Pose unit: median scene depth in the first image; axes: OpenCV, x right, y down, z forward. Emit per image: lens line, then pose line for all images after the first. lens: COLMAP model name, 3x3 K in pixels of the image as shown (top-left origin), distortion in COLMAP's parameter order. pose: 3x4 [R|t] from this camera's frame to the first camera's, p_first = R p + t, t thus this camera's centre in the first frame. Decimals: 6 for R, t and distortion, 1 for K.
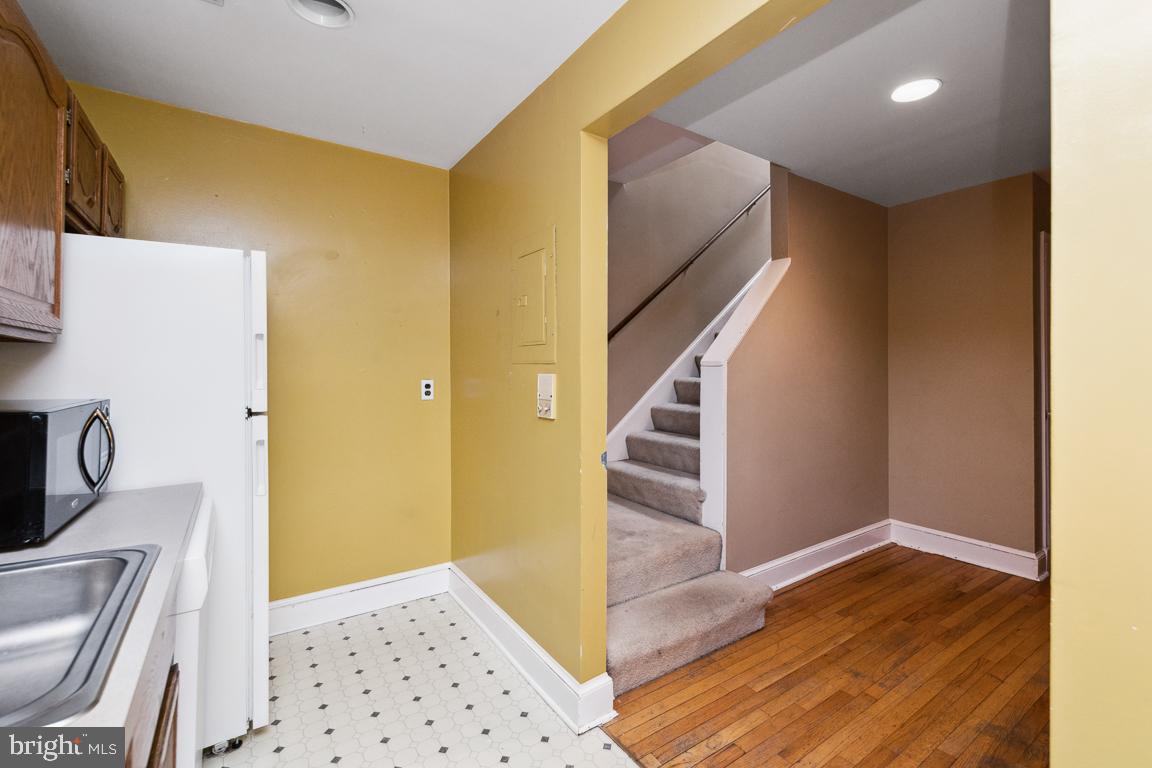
lens RADIAL K [[493.9, 0, 573.6], [0, 493.9, 362.4], [0, 0, 1]] dist [0.010632, -0.000521]
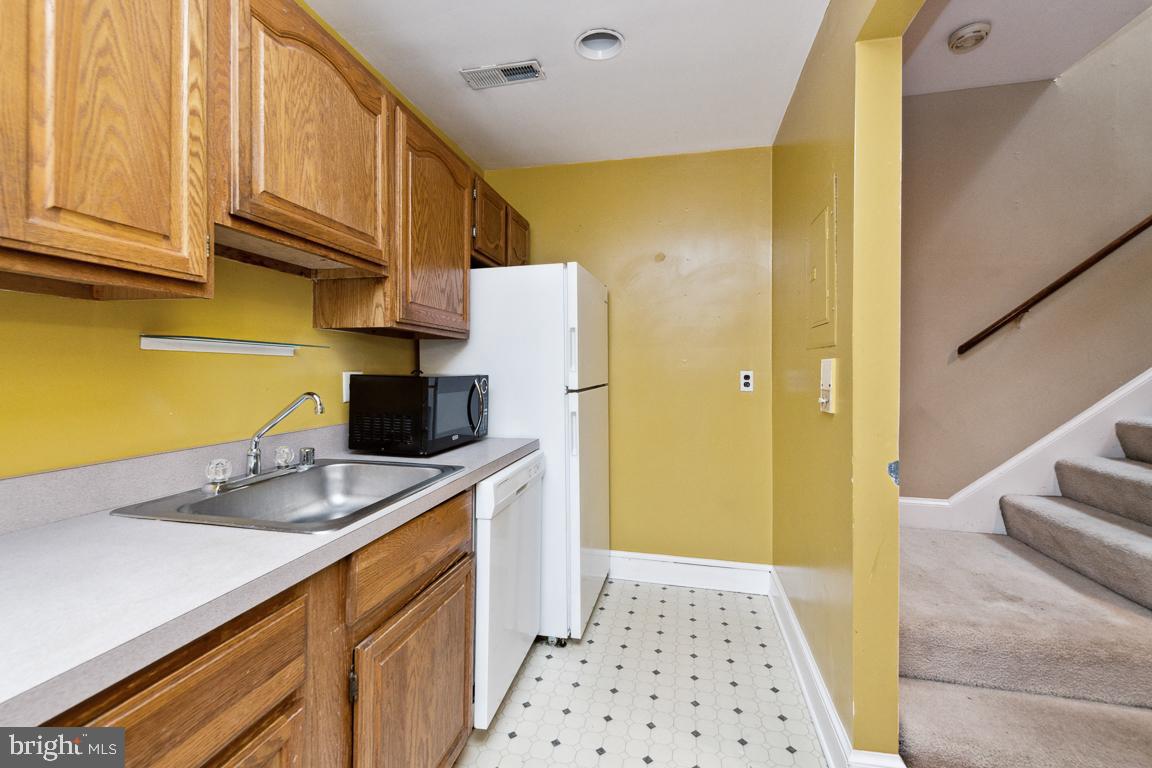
lens RADIAL K [[497.0, 0, 578.1], [0, 497.0, 373.3], [0, 0, 1]] dist [0.025140, -0.008364]
pose [[0.689244, 0.011932, -0.724431, 0.242926], [0.001481, 0.999839, 0.017877, 0.029429], [0.724528, -0.013395, 0.689115, 0.114975]]
